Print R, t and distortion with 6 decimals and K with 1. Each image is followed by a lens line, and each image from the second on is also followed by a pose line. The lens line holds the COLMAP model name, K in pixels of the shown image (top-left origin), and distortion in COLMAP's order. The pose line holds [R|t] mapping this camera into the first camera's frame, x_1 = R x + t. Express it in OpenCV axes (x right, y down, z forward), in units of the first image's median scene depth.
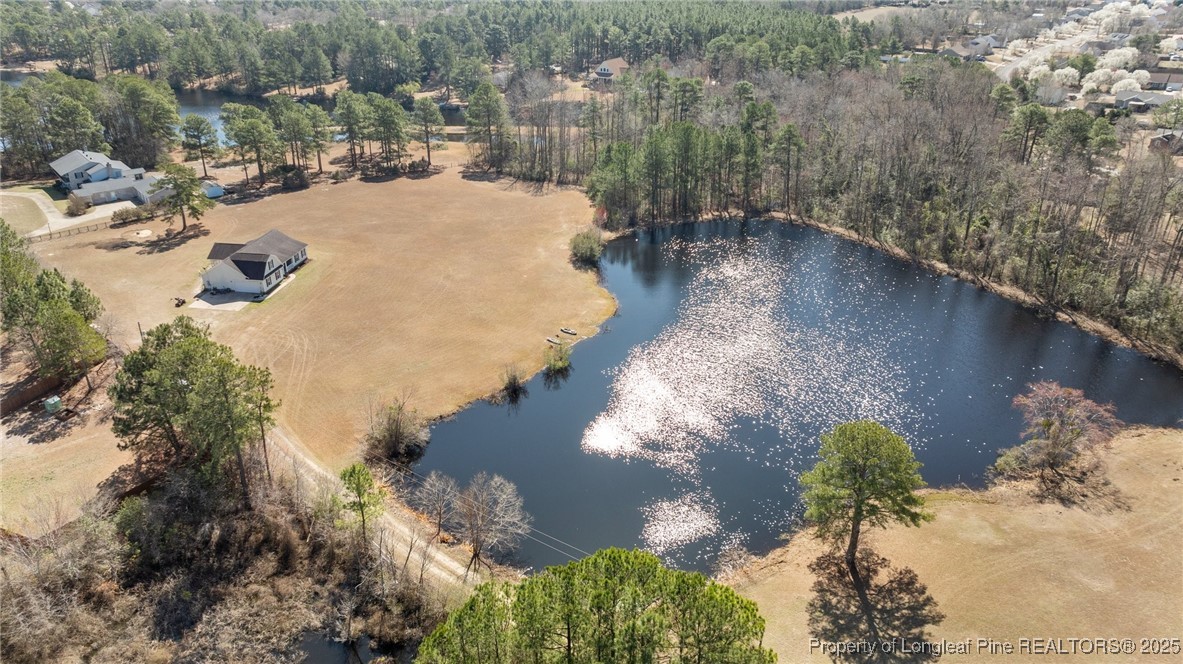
lens RADIAL K [[829.4, 0, 596.5], [0, 829.4, 336.5], [0, 0, 1]] dist [-0.035475, 0.030554]
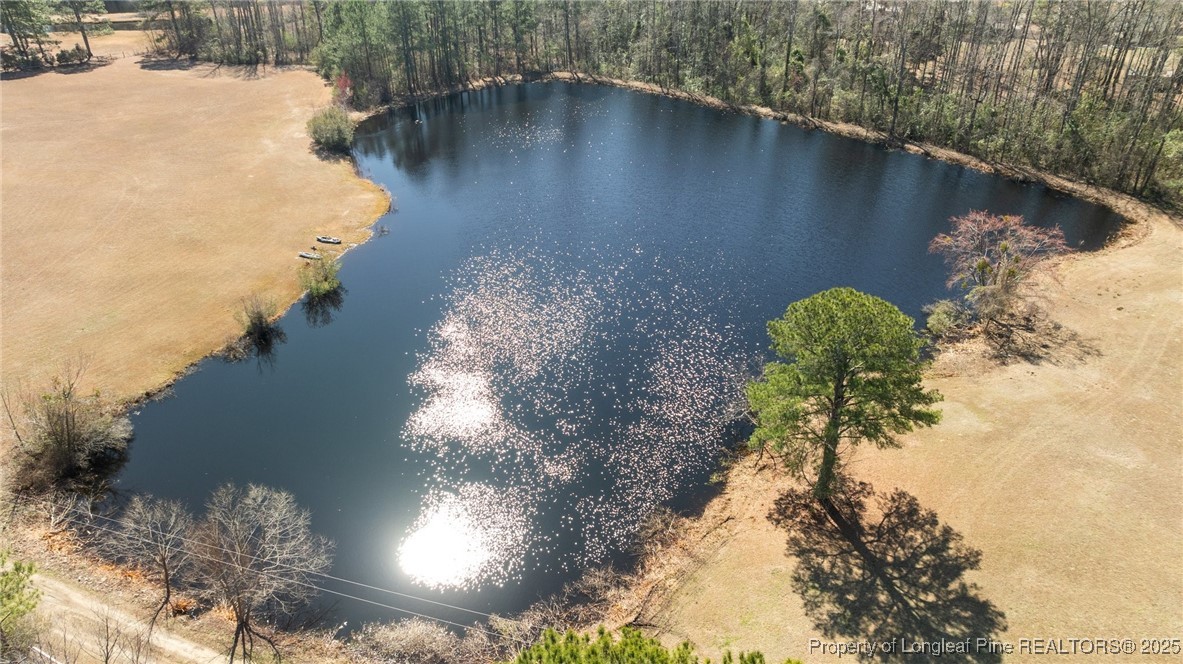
lens RADIAL K [[829.4, 0, 596.5], [0, 829.4, 336.5], [0, 0, 1]] dist [-0.035475, 0.030554]
pose [[0.948313, -0.165445, 0.270797, -0.019558], [0.136366, 0.982991, 0.123019, 0.017273], [-0.286544, -0.079733, 0.954743, 0.229999]]
